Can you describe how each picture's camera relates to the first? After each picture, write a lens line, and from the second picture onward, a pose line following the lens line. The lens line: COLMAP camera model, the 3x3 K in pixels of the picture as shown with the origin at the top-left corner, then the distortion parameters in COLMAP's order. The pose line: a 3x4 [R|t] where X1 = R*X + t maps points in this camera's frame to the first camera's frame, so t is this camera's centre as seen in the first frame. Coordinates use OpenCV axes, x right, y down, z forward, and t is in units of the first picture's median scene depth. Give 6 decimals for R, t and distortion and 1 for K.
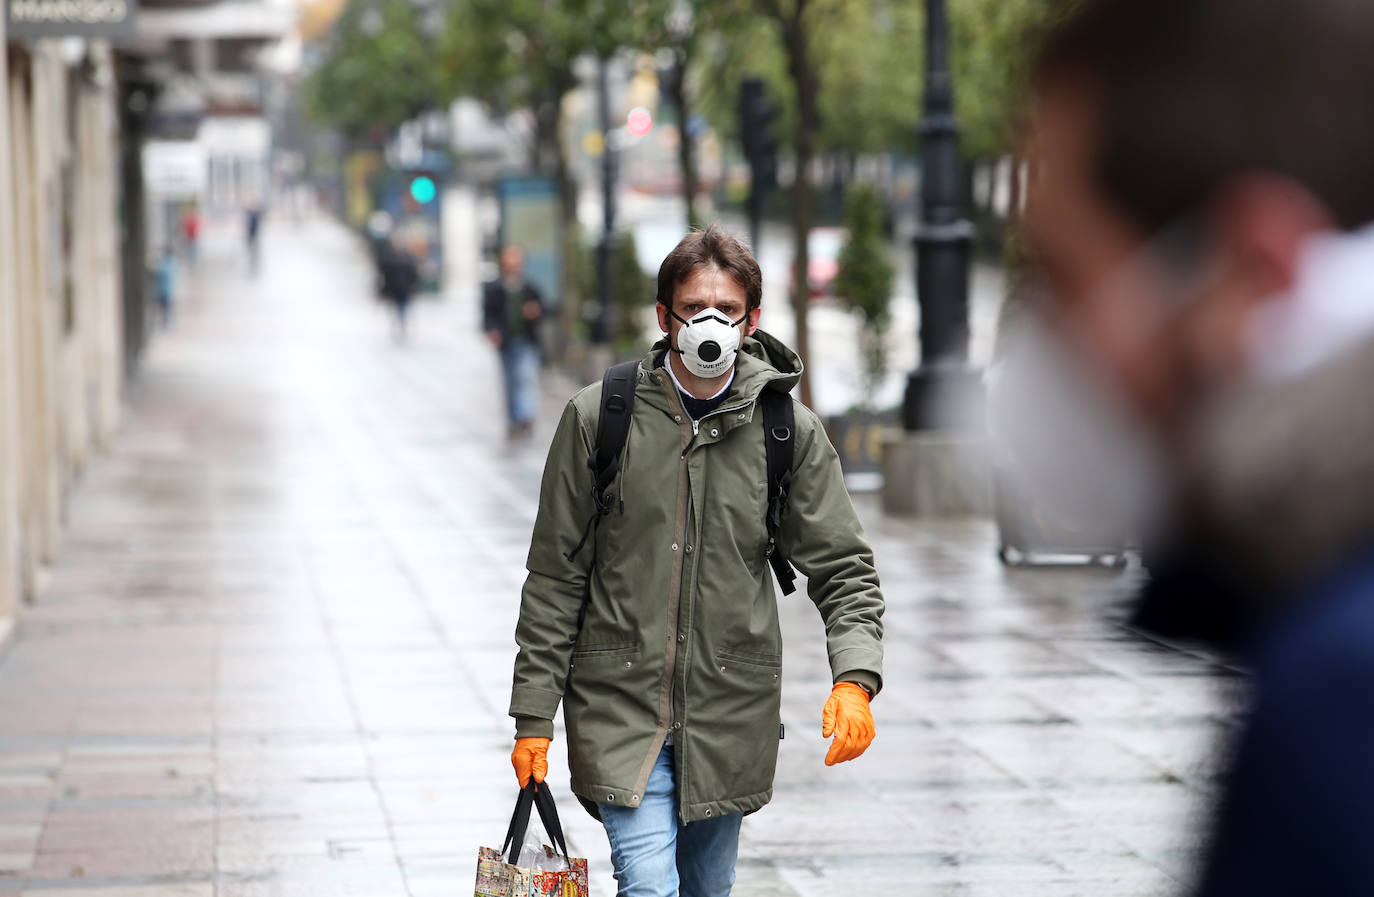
lens RADIAL K [[4275.5, 0, 687.0], [0, 4275.5, 448.5], [0, 0, 1]] dist [0.447108, 0.131039]
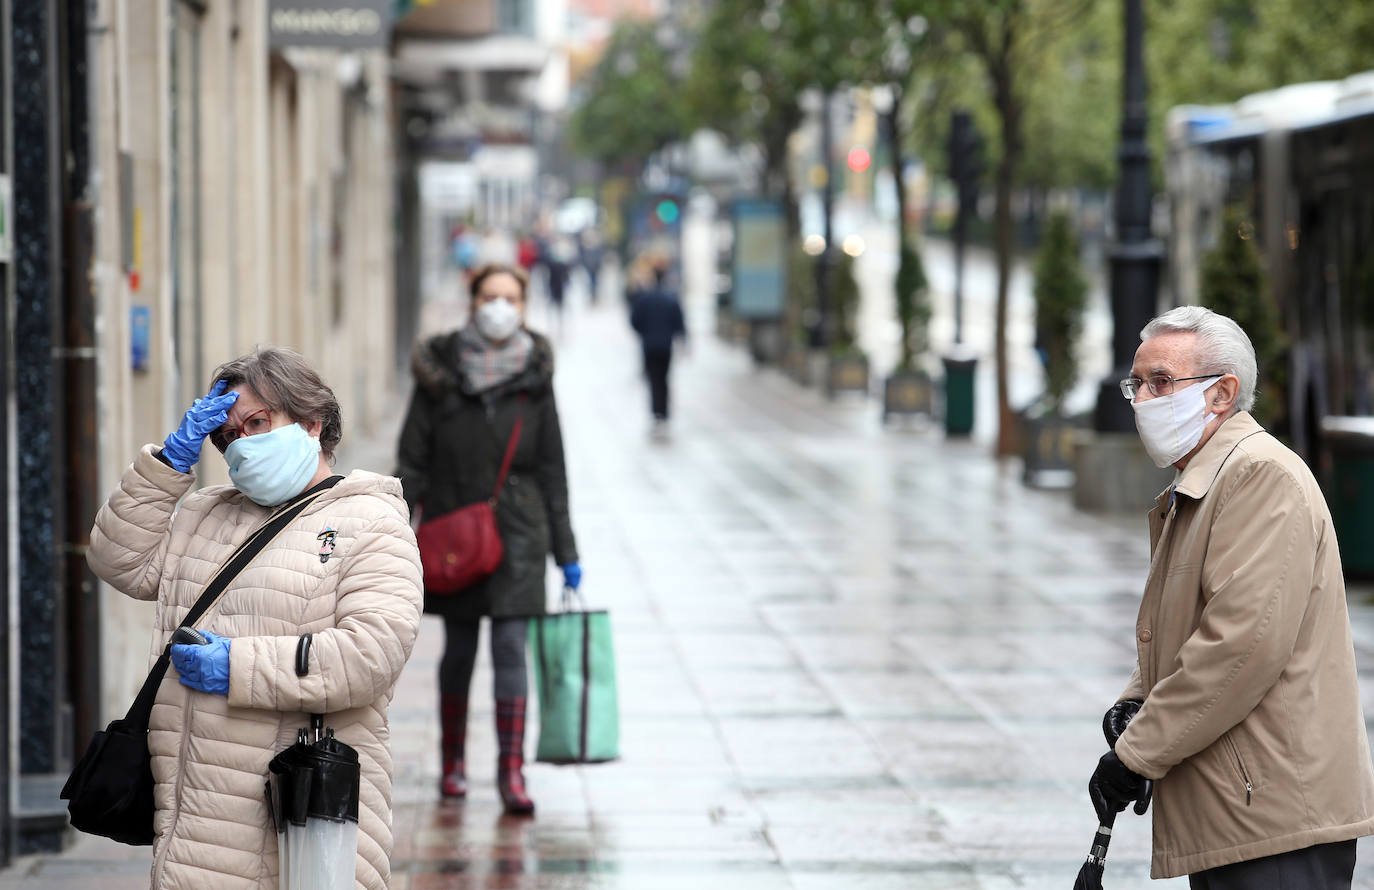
lens RADIAL K [[5337.2, 0, 687.0], [0, 5337.2, 445.0], [0, 0, 1]] dist [0.607056, 2.040750]
pose [[0.998987, 0.023082, -0.038616, -0.000024], [-0.023114, 0.999733, -0.000385, 0.001972], [0.038597, 0.001277, 0.999254, -0.390972]]
